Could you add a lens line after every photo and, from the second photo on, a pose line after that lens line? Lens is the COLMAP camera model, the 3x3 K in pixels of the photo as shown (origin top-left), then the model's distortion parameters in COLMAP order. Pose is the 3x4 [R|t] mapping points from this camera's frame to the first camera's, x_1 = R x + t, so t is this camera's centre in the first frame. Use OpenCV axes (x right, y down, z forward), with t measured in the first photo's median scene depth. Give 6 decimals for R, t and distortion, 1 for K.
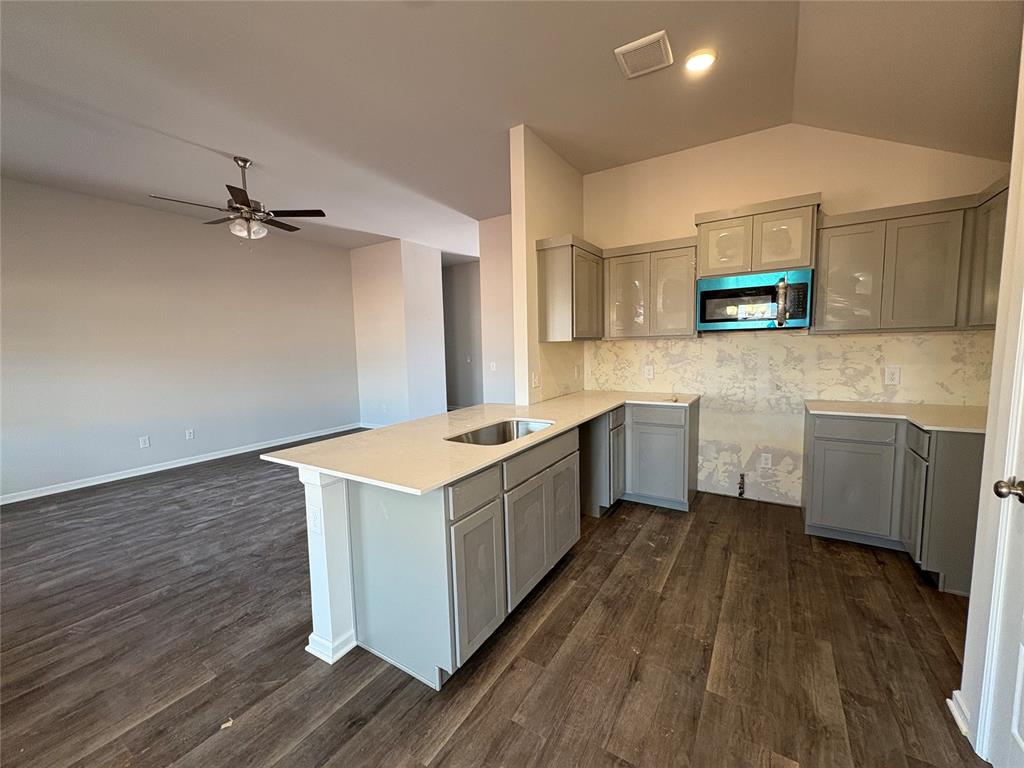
lens RADIAL K [[410.5, 0, 510.5], [0, 410.5, 382.1], [0, 0, 1]] dist [-0.002190, -0.000079]
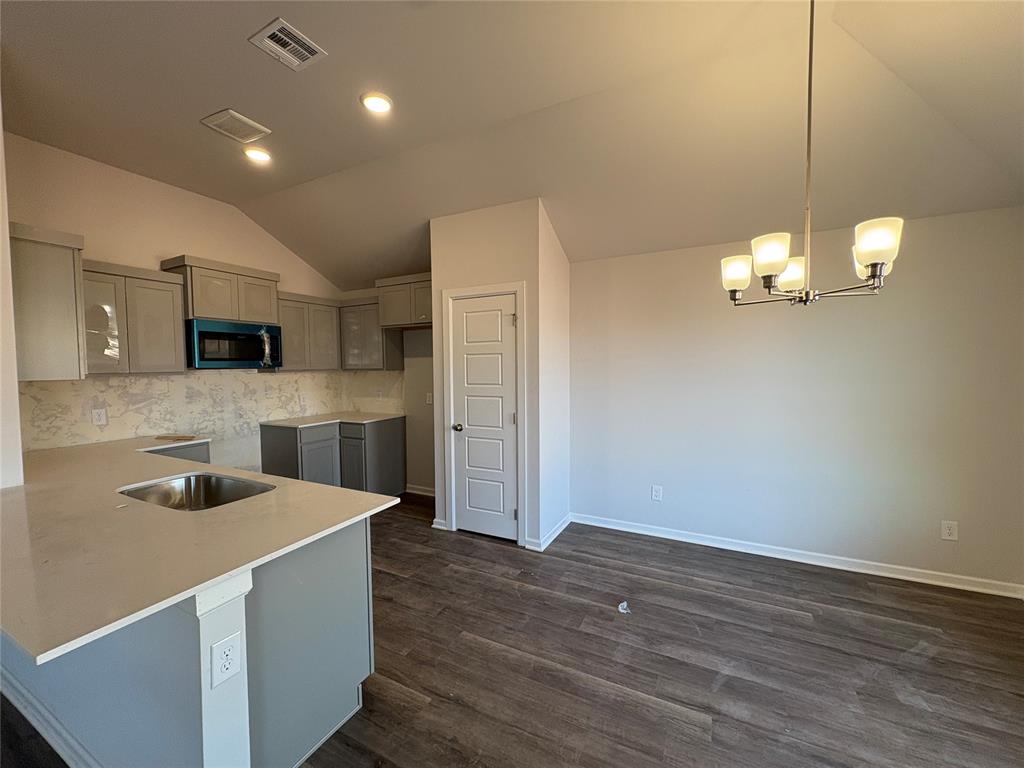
lens RADIAL K [[410.5, 0, 509.7], [0, 410.5, 384.7], [0, 0, 1]] dist [-0.002190, -0.000079]
pose [[-0.091143, -0.022191, 0.995591, -0.622277], [0.104104, 0.994062, 0.031688, -0.034054], [-0.990381, 0.106533, -0.088292, 0.312384]]
